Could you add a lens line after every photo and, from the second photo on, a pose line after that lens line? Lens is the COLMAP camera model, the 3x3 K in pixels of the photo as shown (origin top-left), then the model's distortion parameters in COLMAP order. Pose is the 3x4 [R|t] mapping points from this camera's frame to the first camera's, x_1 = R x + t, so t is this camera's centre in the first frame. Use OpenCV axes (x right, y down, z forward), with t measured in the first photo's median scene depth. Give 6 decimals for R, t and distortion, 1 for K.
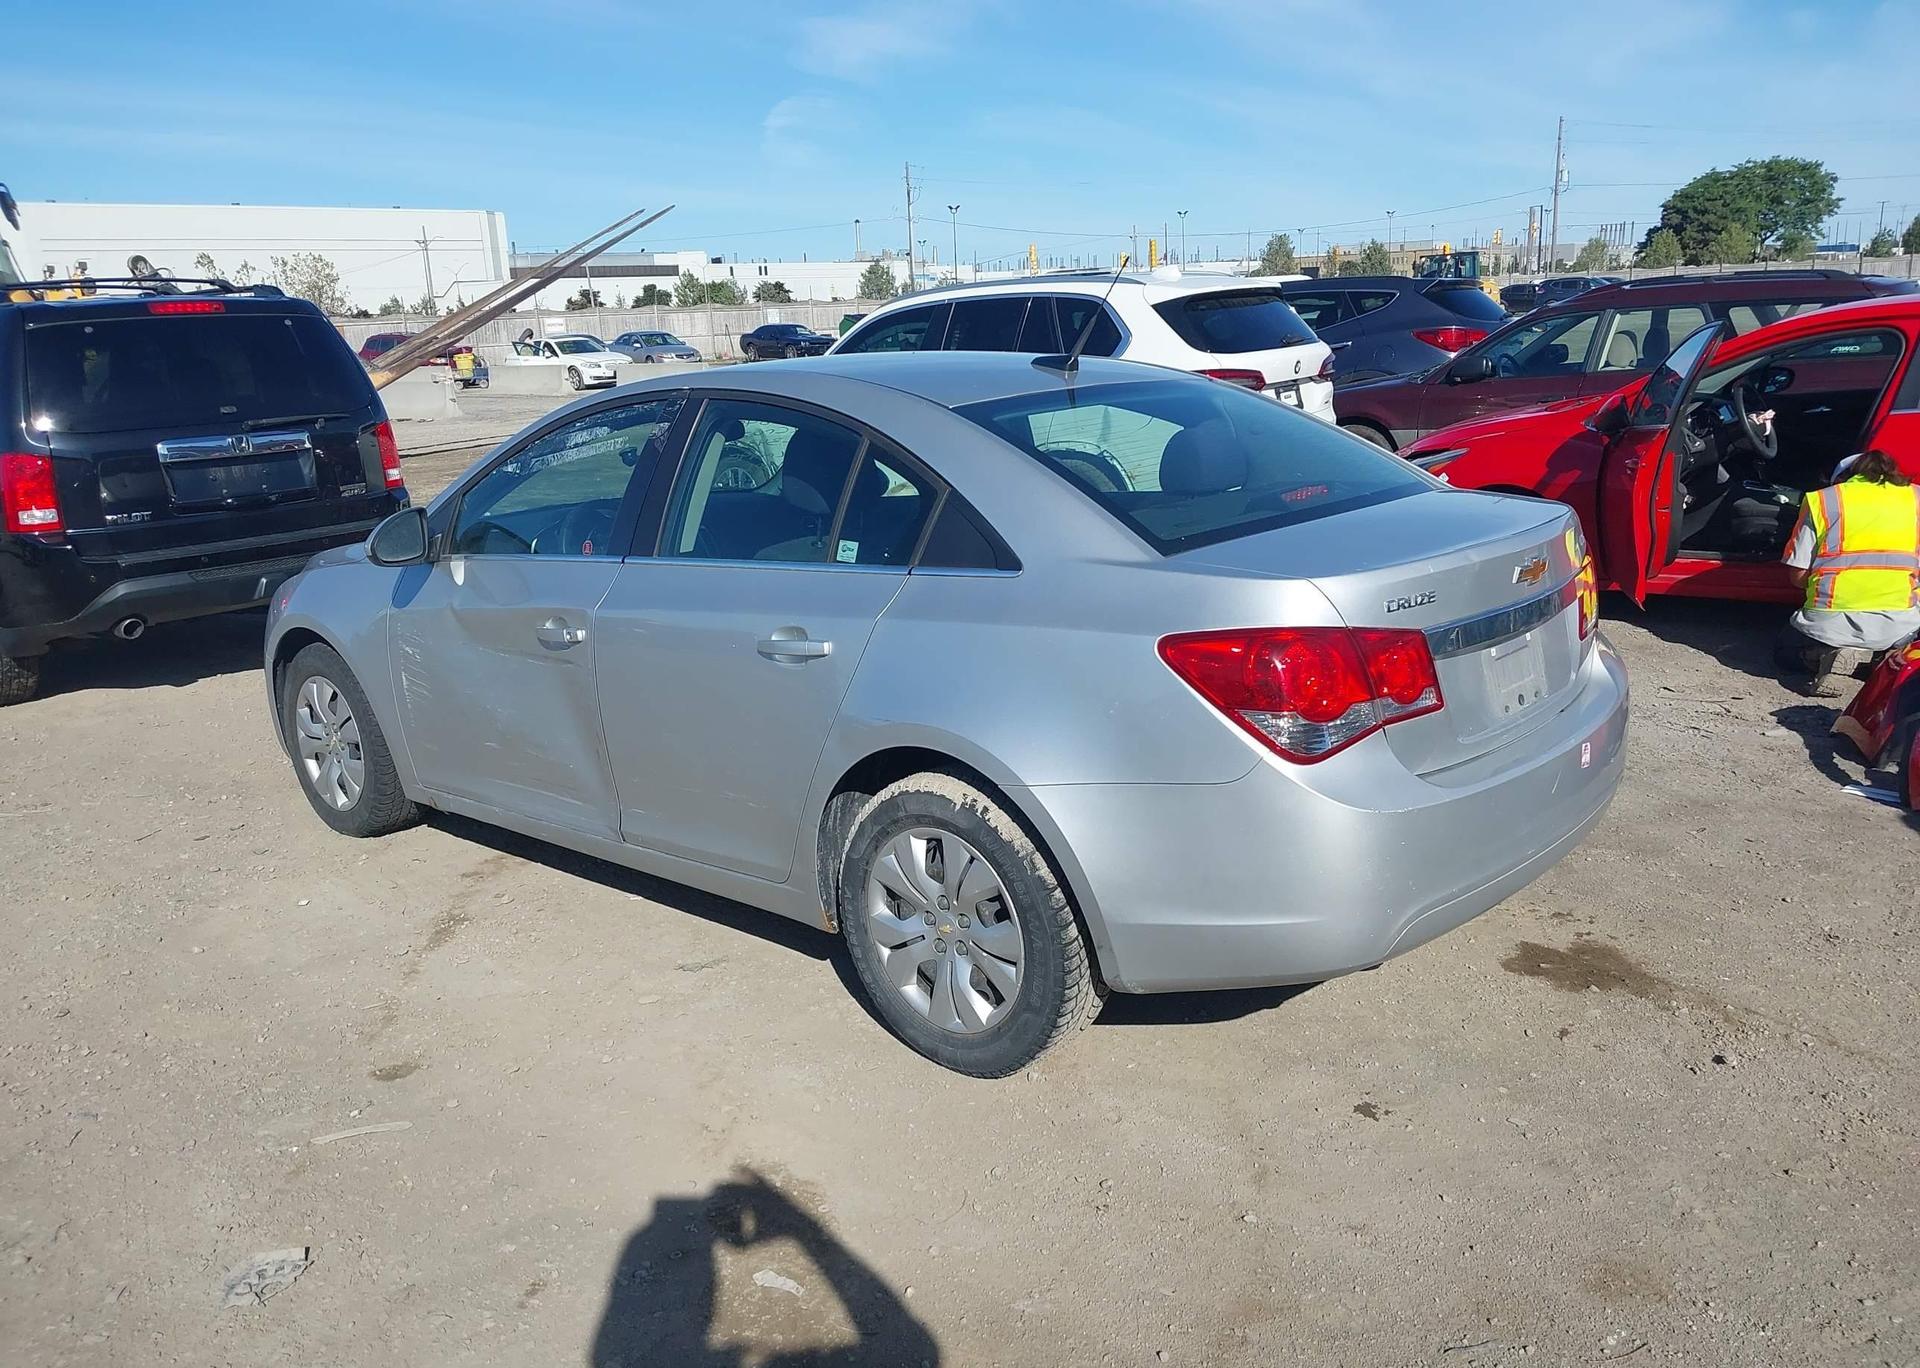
lens RADIAL K [[1544.6, 0, 970.1], [0, 1544.6, 675.1], [0, 0, 1]] dist [0.024863, -0.028421]
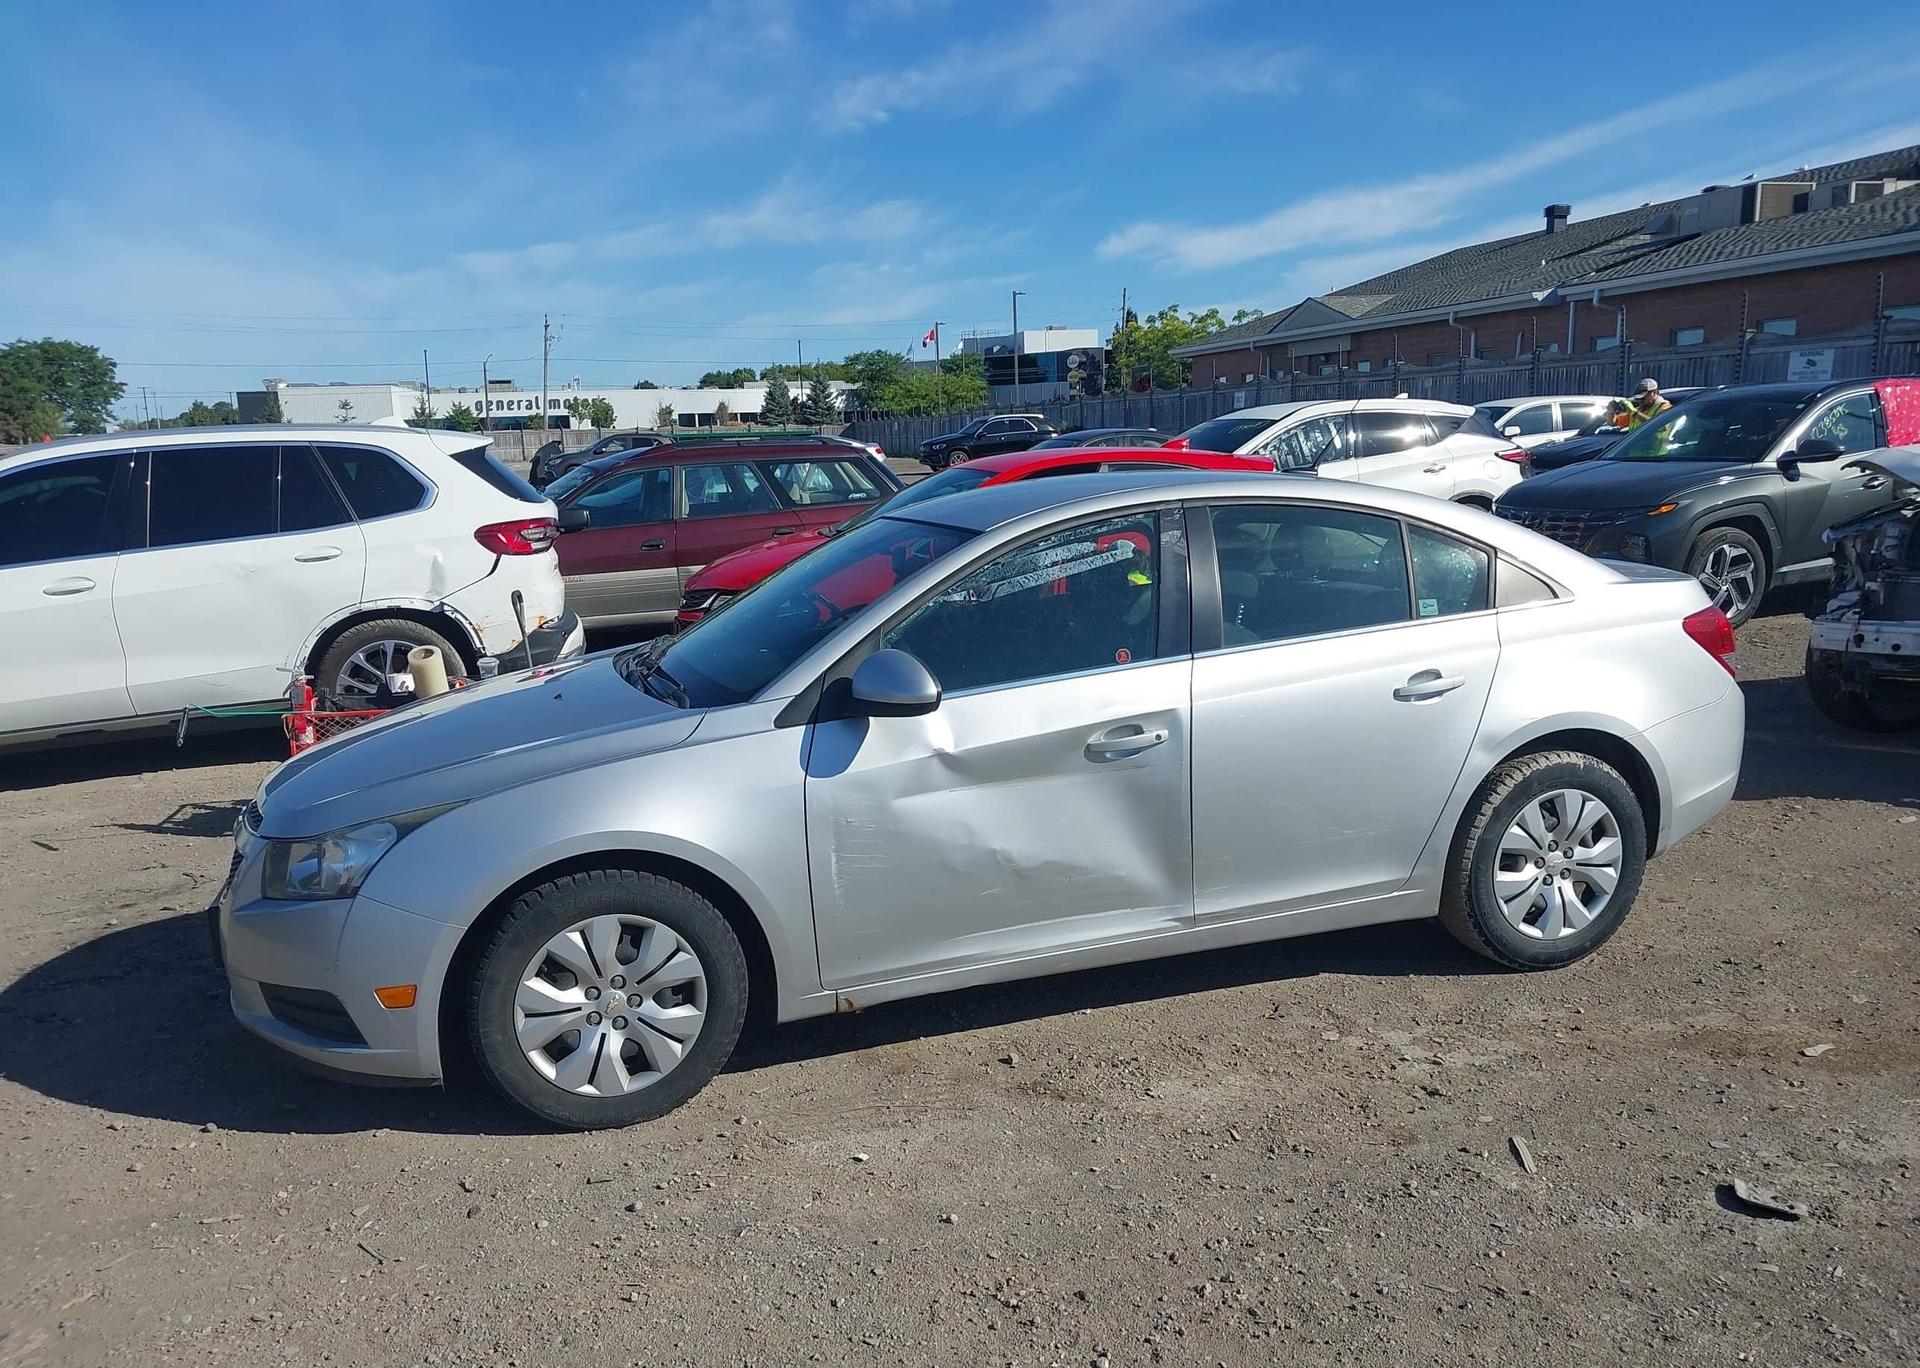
lens RADIAL K [[1544.6, 0, 973.0], [0, 1544.6, 677.6], [0, 0, 1]] dist [0.024863, -0.028421]
pose [[0.501274, -0.116598, 0.857397, -0.453150], [0.211868, 0.977257, 0.009030, -0.037988], [-0.838949, 0.177128, 0.514577, 0.219075]]
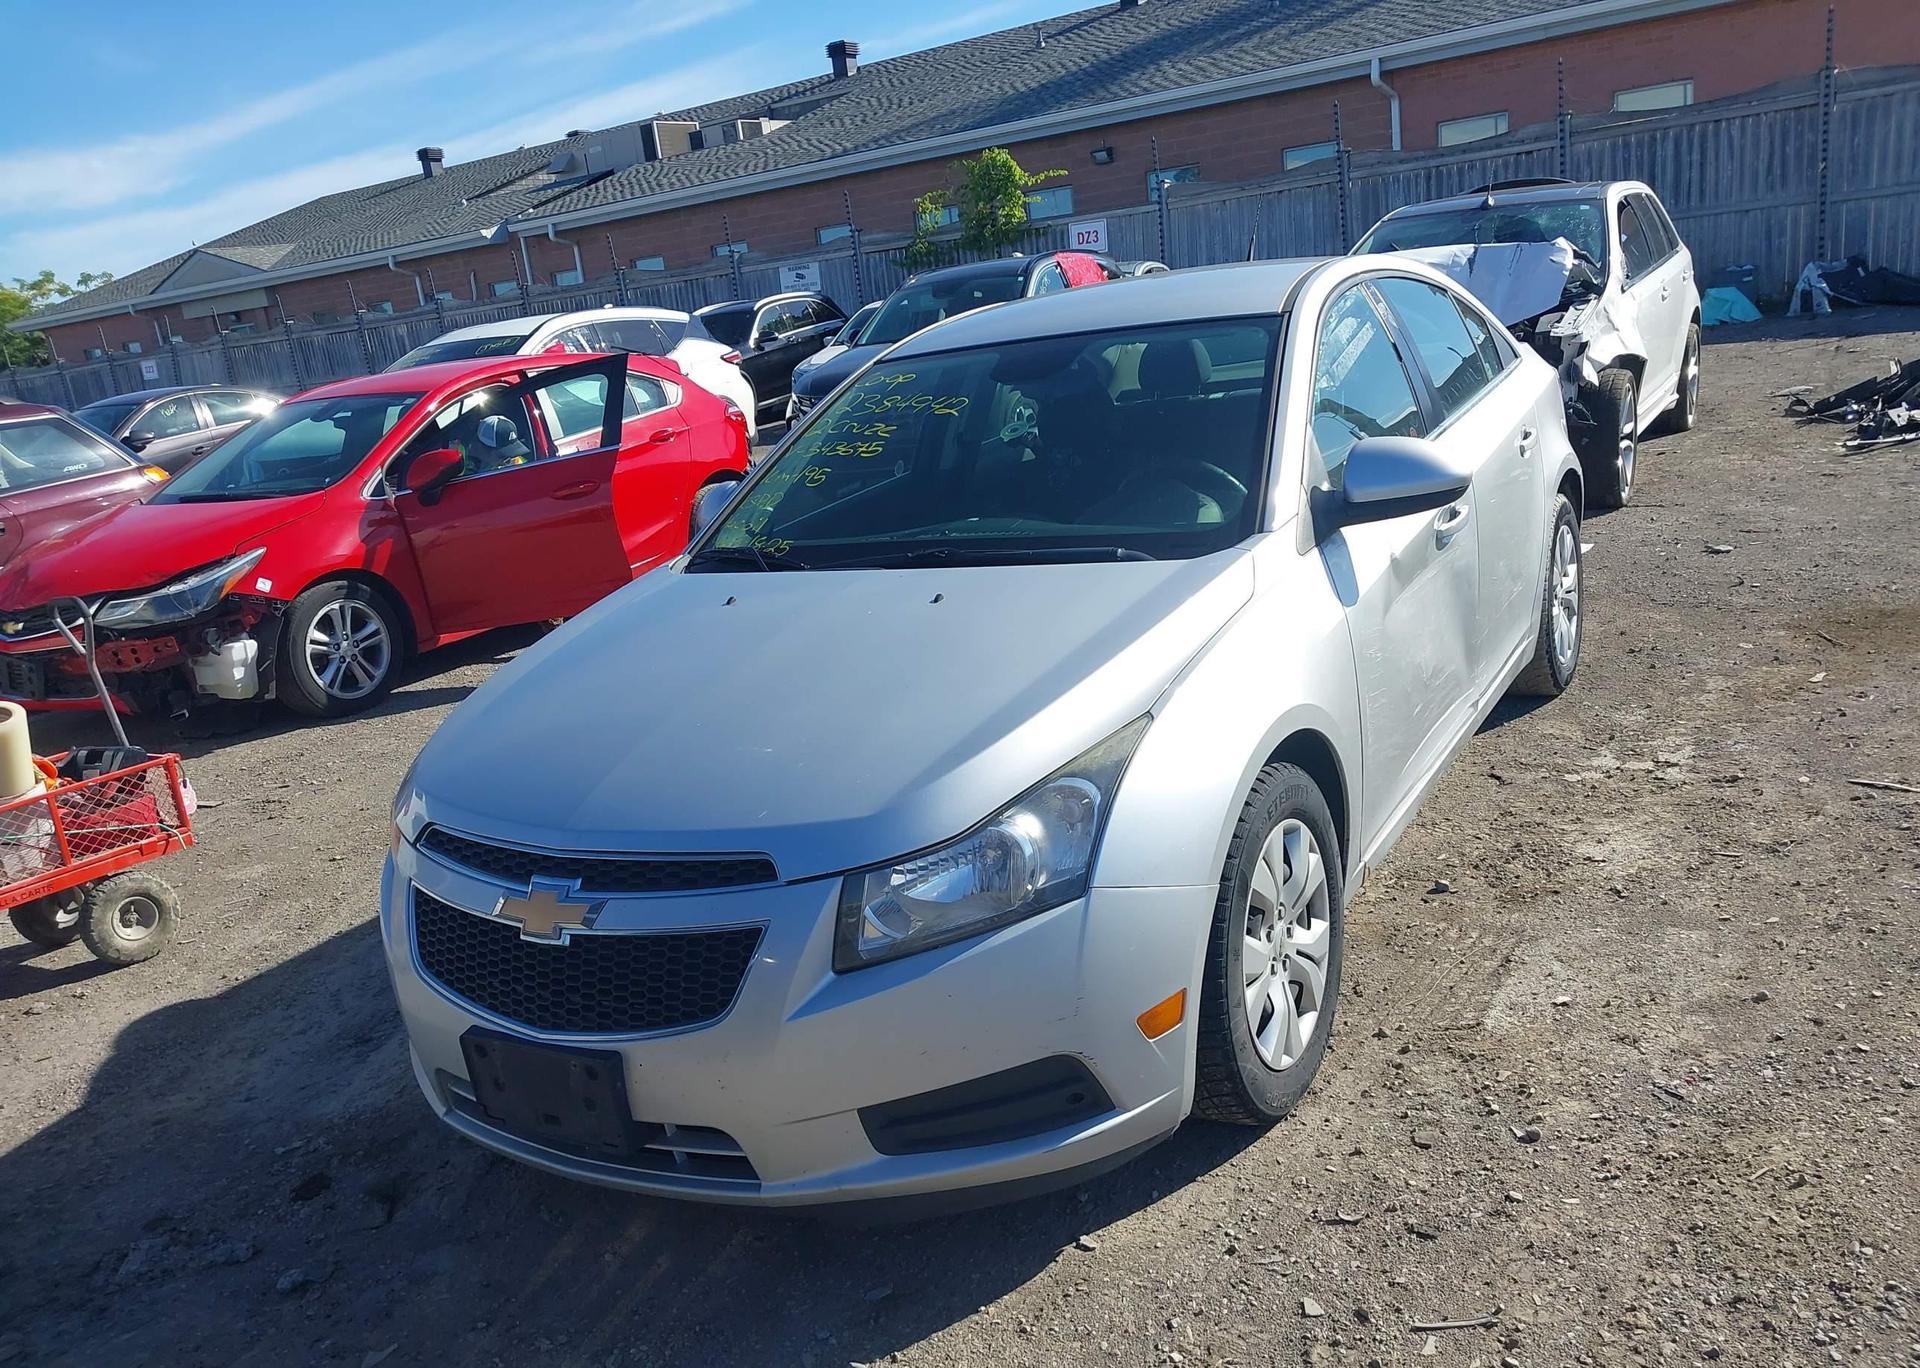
lens RADIAL K [[1544.6, 0, 954.5], [0, 1544.6, 696.8], [0, 0, 1]] dist [0.024863, -0.028421]
pose [[-0.209669, -0.179767, 0.961105, -0.437008], [0.348031, 0.904857, 0.245171, -0.103634], [-0.913736, 0.385899, -0.127155, 0.557182]]
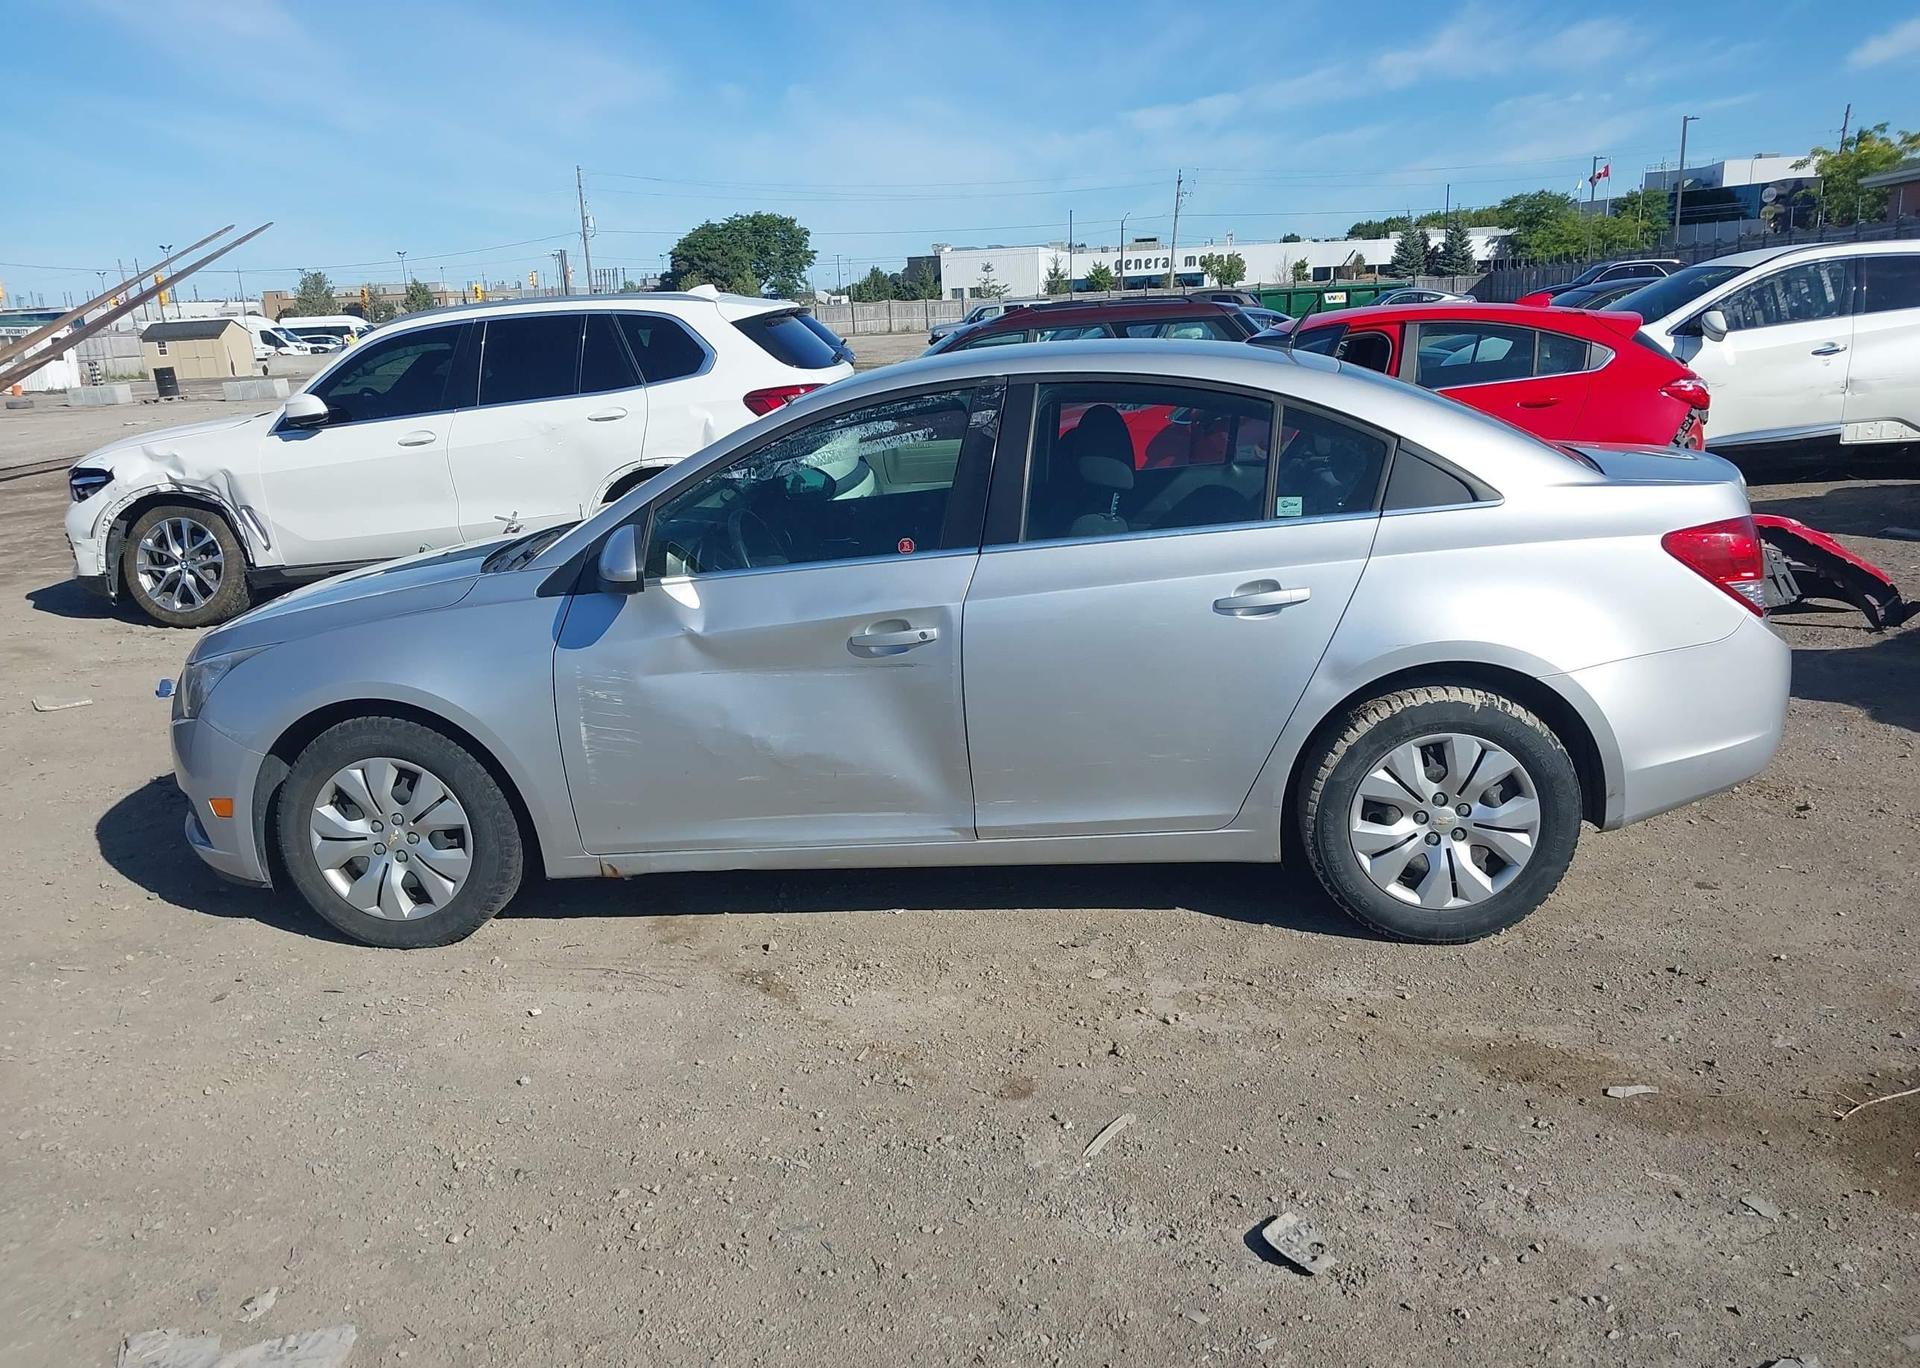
lens RADIAL K [[1544.6, 0, 971.2], [0, 1544.6, 682.6], [0, 0, 1]] dist [0.024863, -0.028421]
pose [[0.810725, -0.135937, 0.569426, -0.296346], [0.148632, 0.988592, 0.024387, -0.005661], [-0.566245, 0.064864, 0.821681, 0.077598]]
